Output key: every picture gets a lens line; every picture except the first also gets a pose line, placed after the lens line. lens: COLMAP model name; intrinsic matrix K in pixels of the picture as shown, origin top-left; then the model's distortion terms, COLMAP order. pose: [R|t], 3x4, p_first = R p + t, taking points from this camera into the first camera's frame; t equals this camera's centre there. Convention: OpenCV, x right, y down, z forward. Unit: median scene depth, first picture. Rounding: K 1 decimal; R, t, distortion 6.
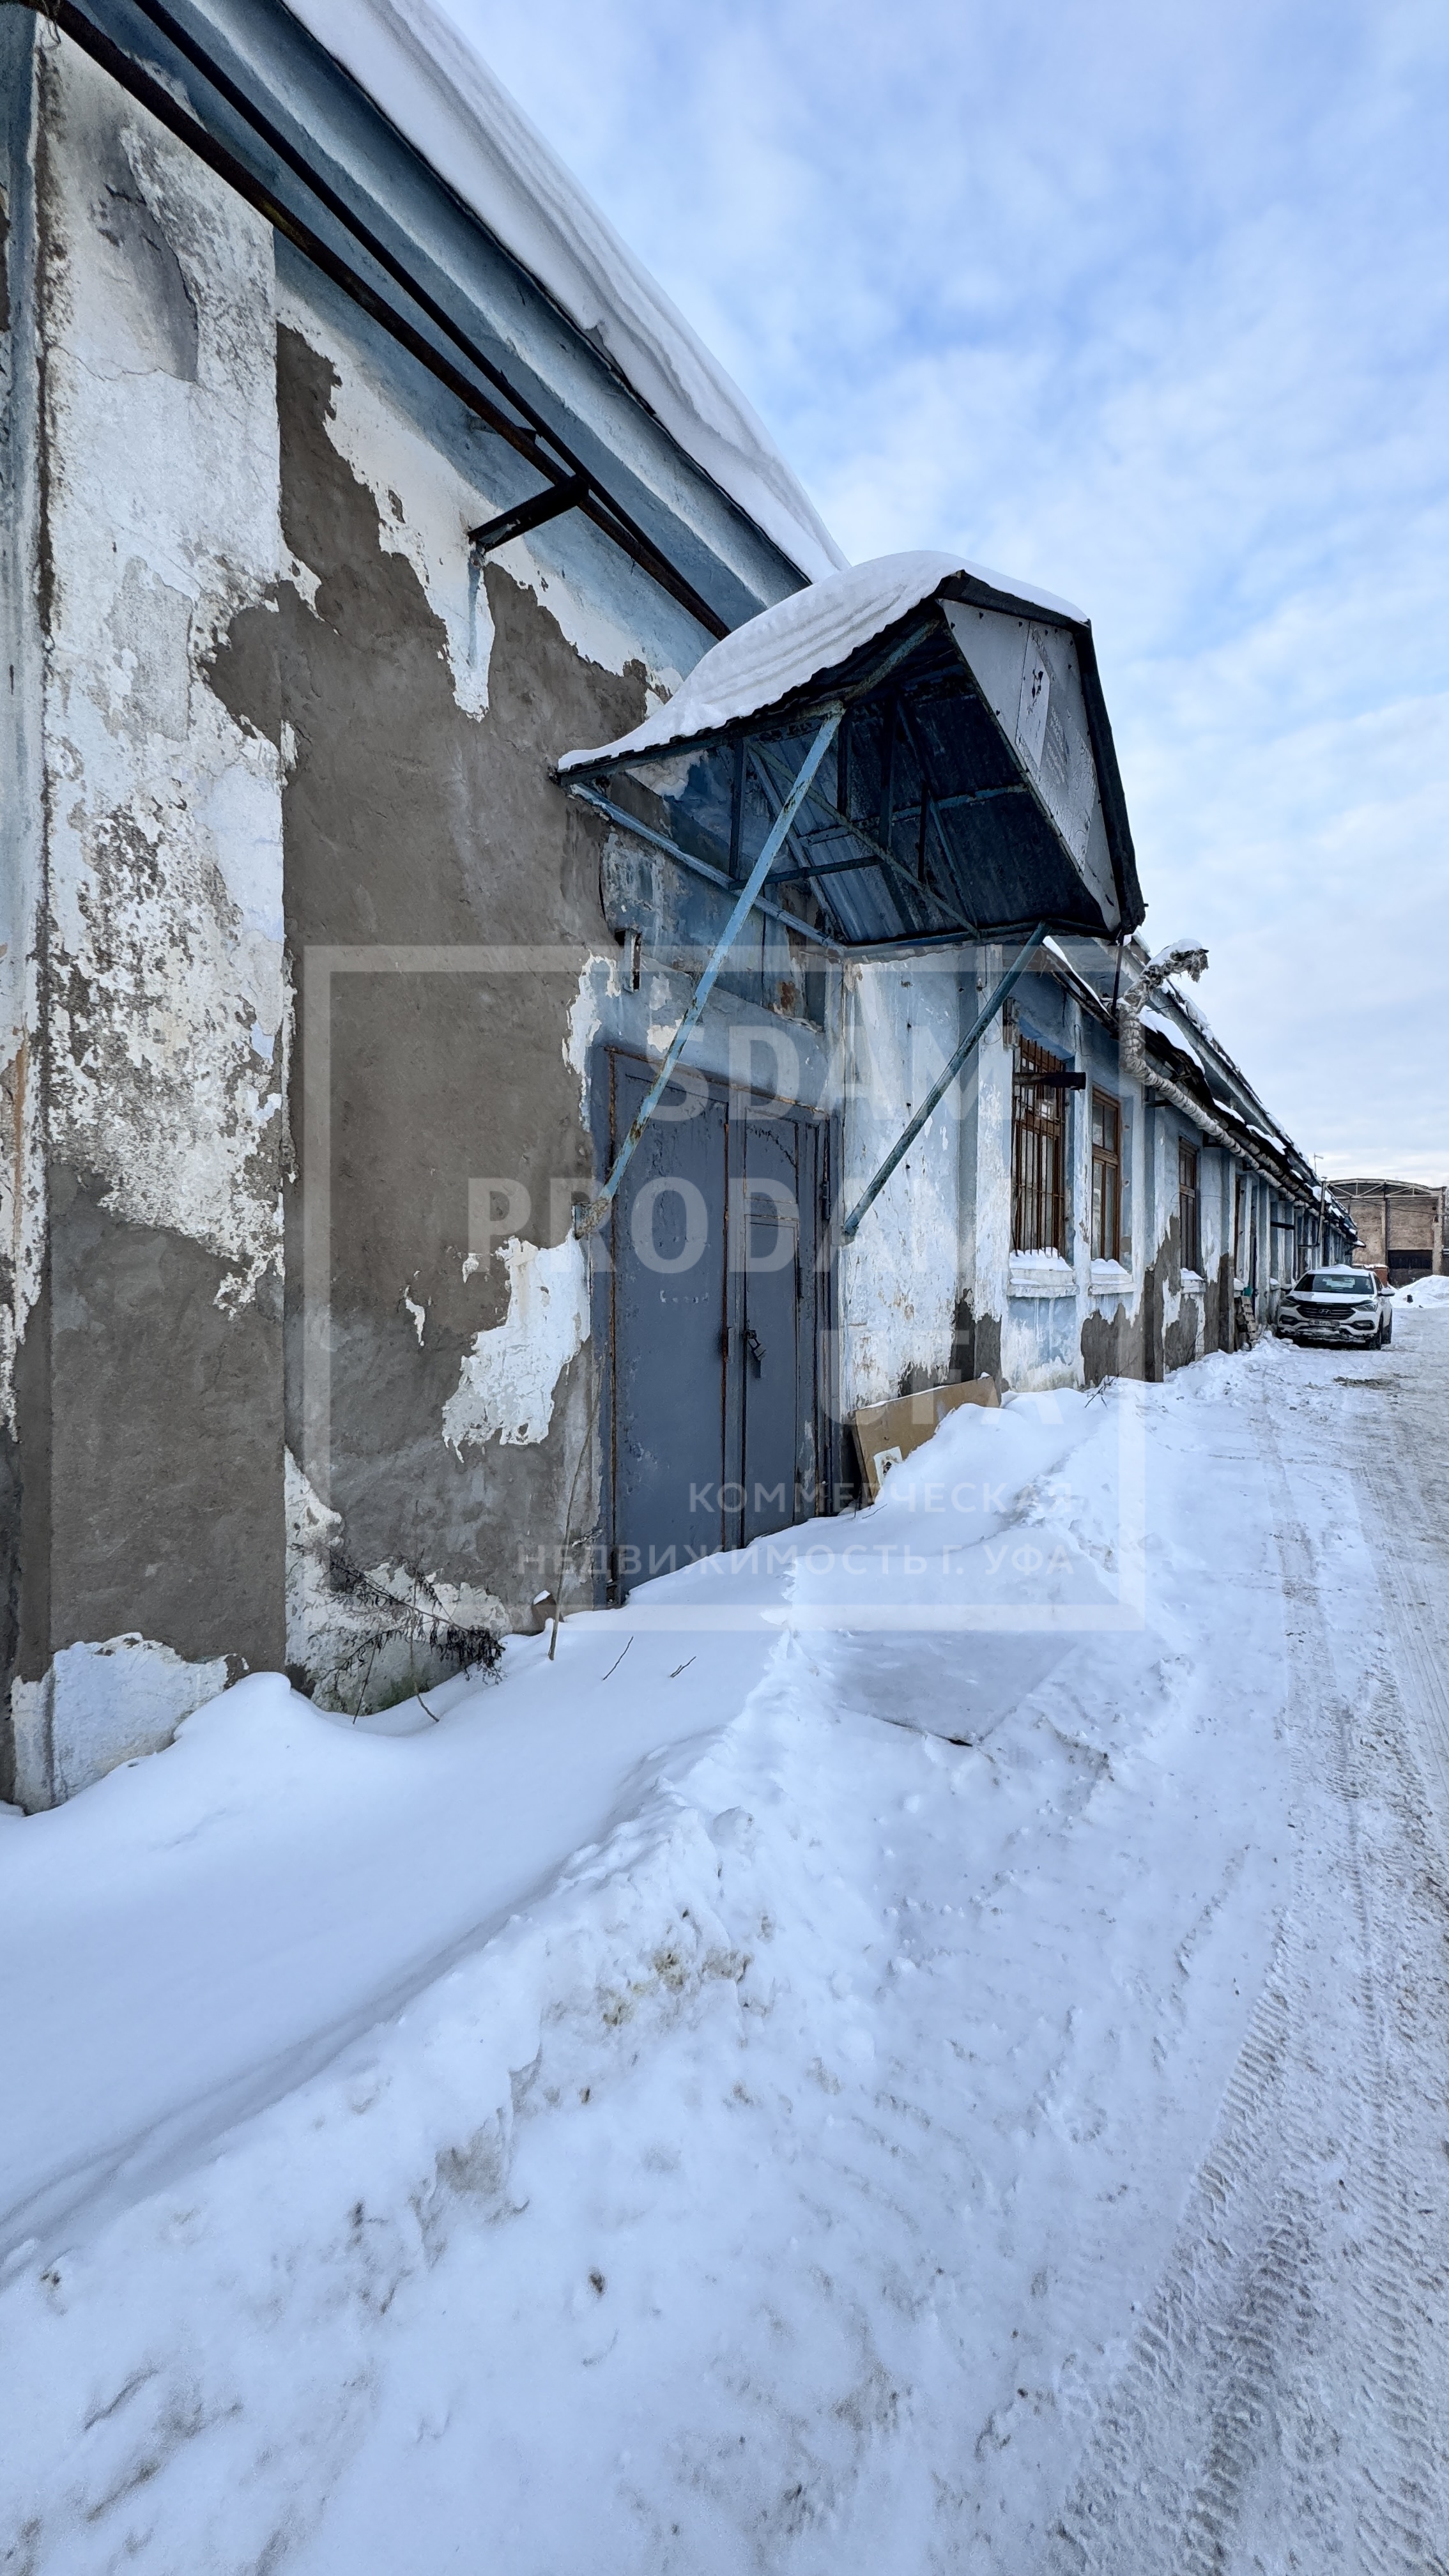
lens RADIAL K [[1017.8, 0, 733.8], [0, 1017.8, 1281.0], [0, 0, 1]] dist [-0.002446, 0.000293]
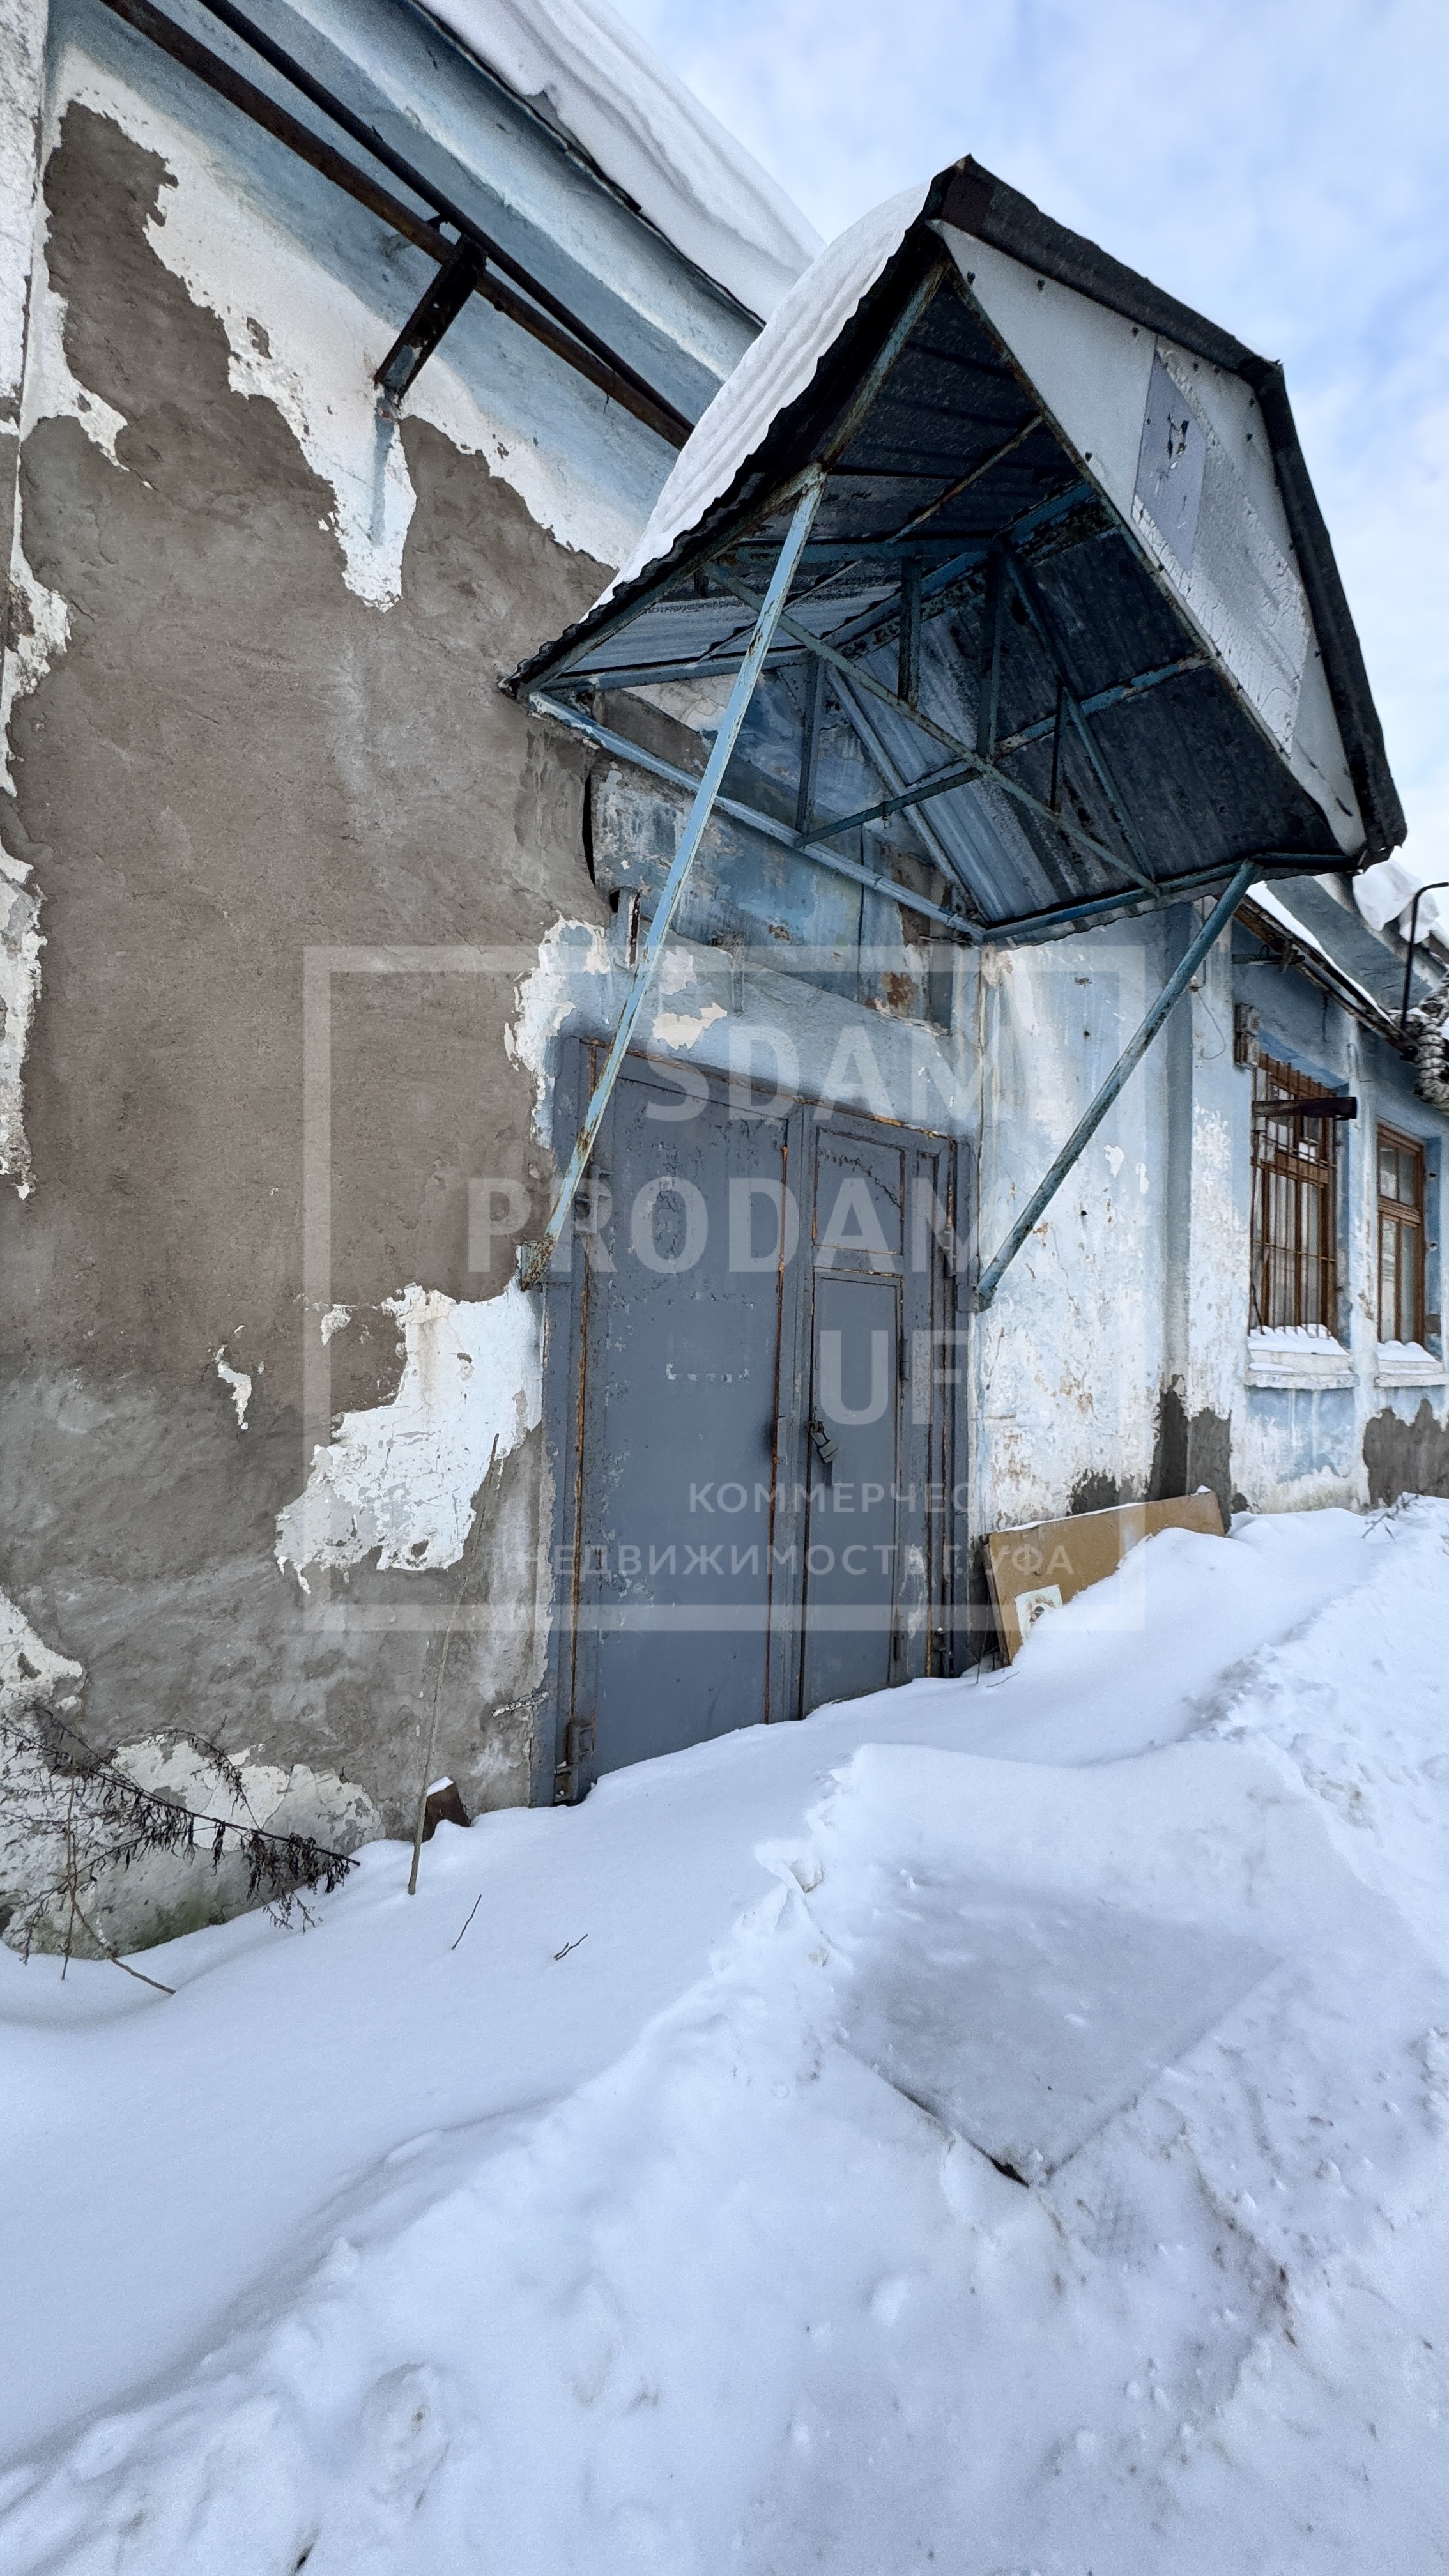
lens RADIAL K [[1017.8, 0, 731.7], [0, 1017.8, 1281.7], [0, 0, 1]] dist [-0.002446, 0.000293]
pose [[0.967547, 0.012330, -0.252389, 0.195802], [-0.029741, 0.997423, -0.065287, -0.003994], [0.250933, 0.070675, 0.965421, 0.348774]]
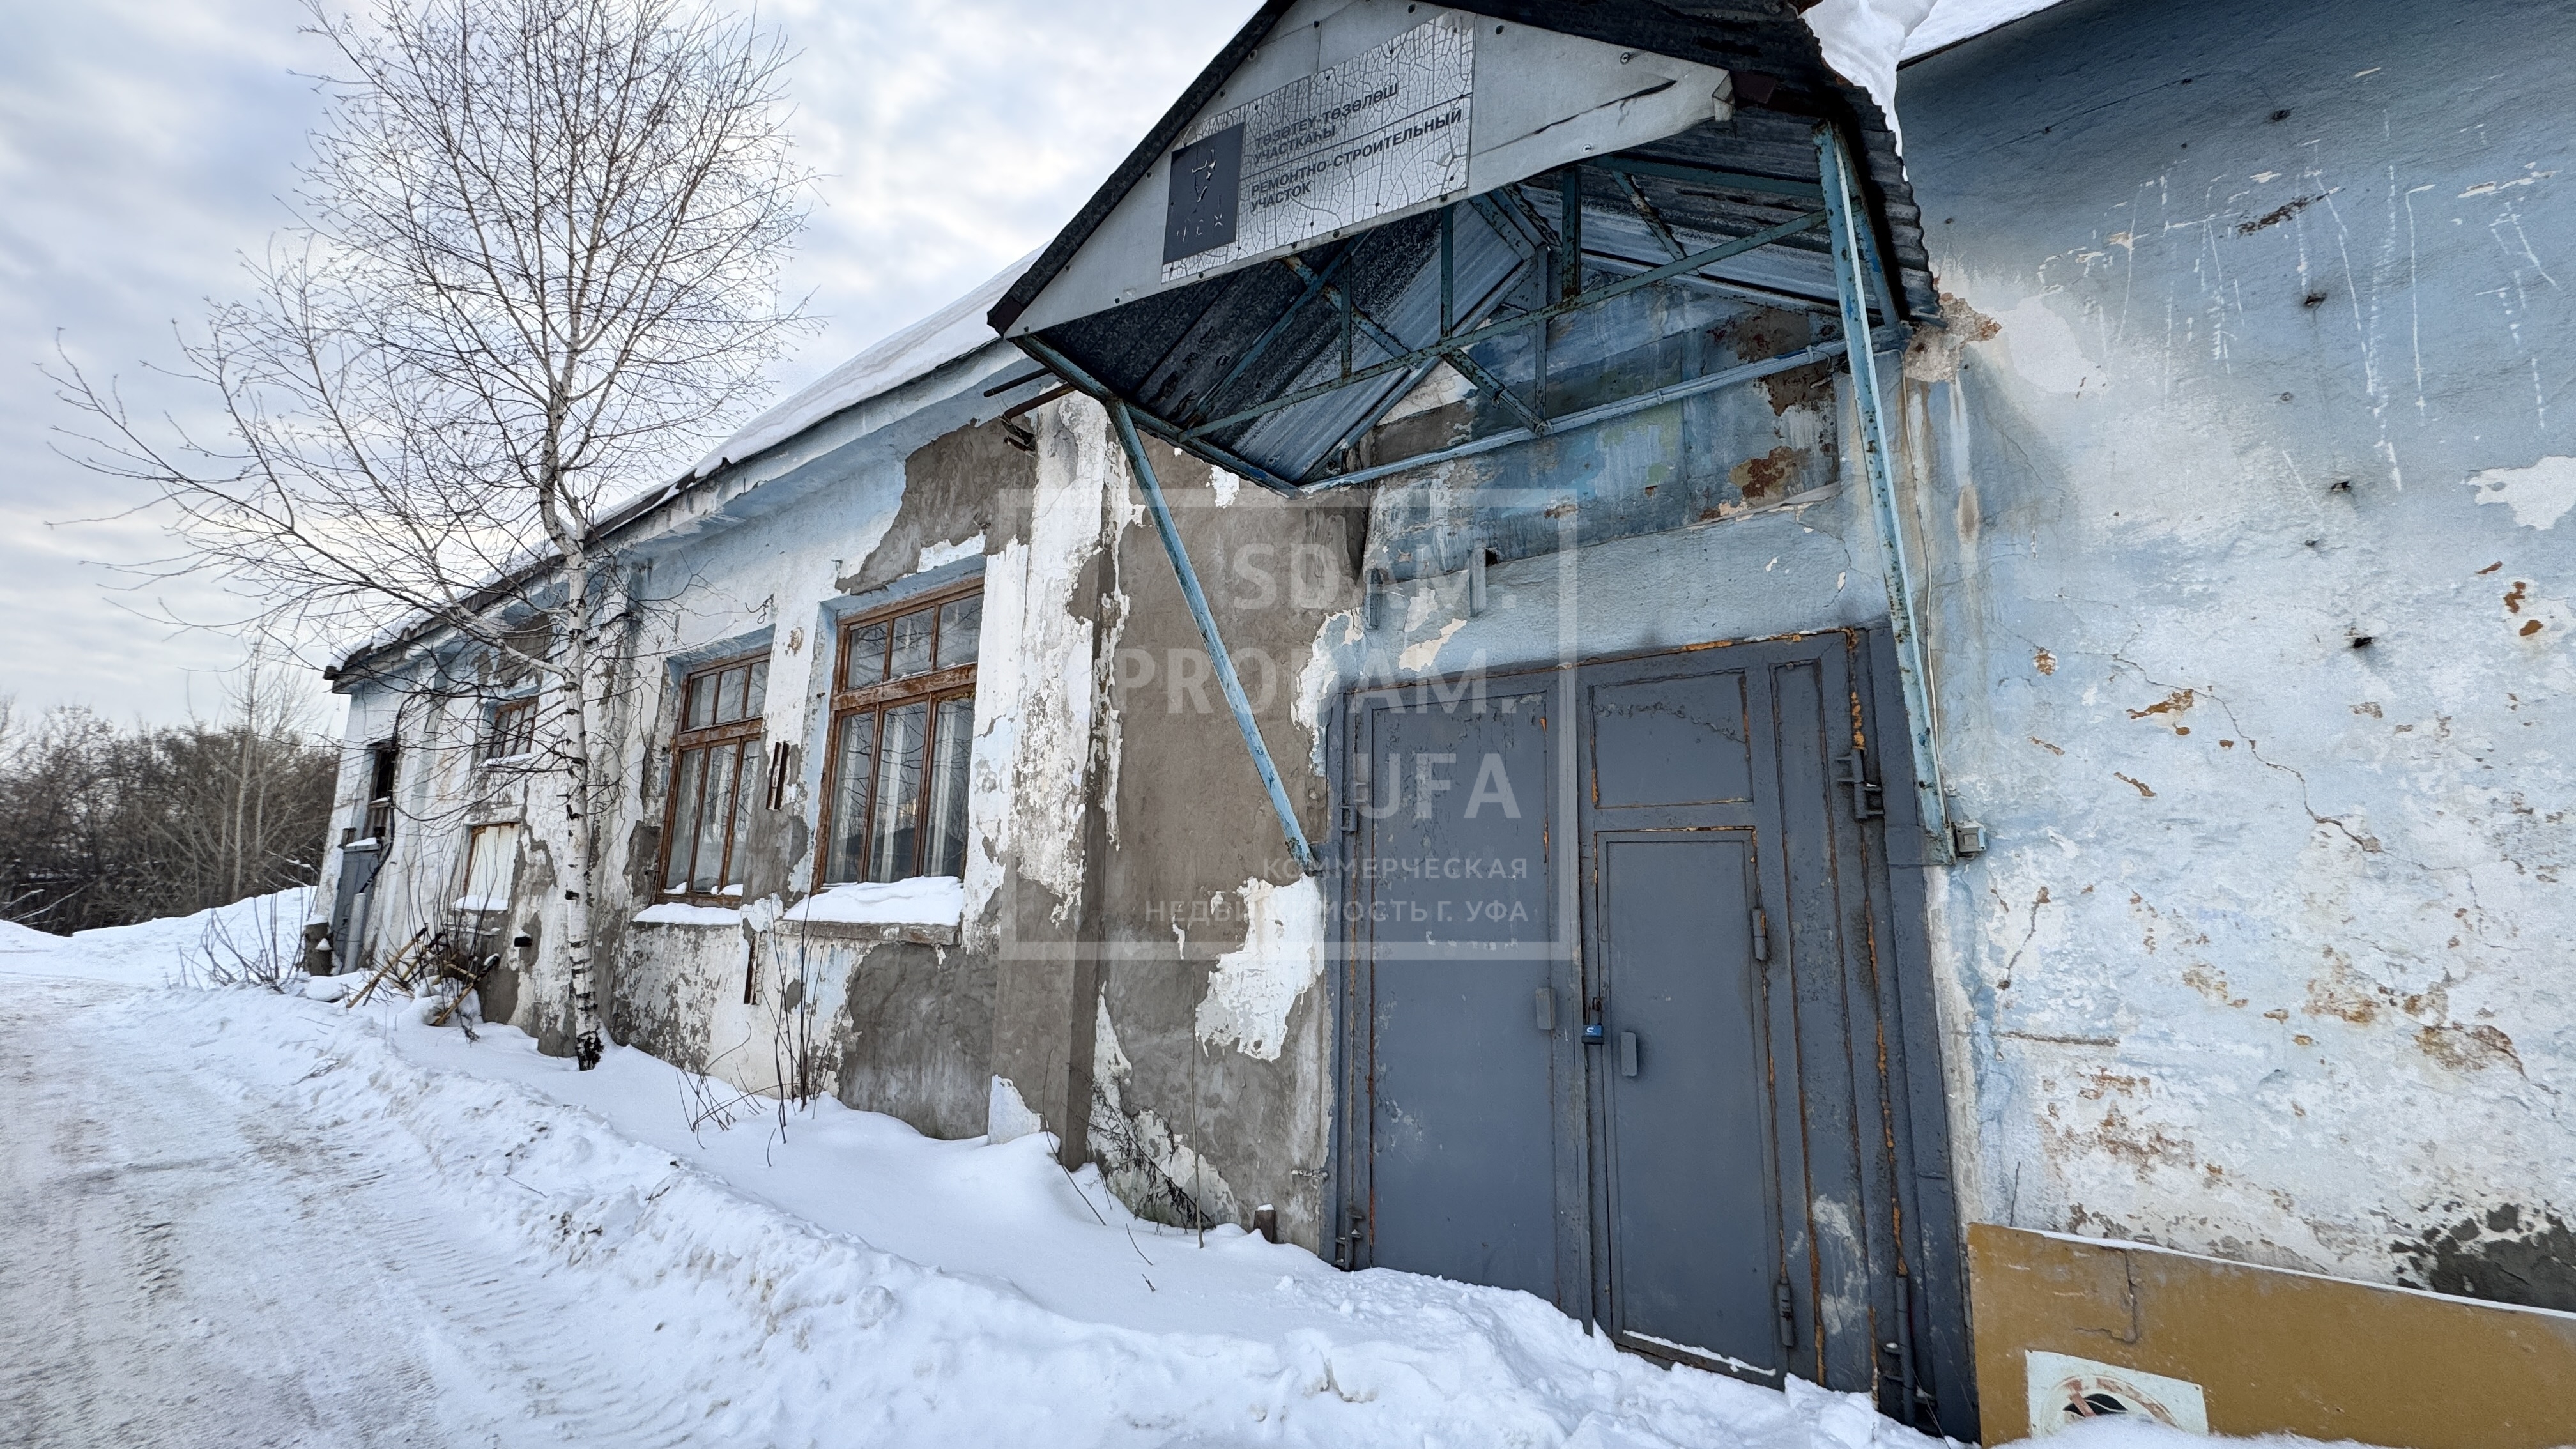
lens RADIAL K [[1017.8, 0, 1279.8], [0, 1017.8, 722.9], [0, 0, 1]] dist [-0.002446, 0.000293]
pose [[-0.077516, -0.181289, -0.980370, 1.021358], [-0.028590, 0.983329, -0.179575, -0.007608], [0.996581, 0.014109, -0.081407, 1.143726]]
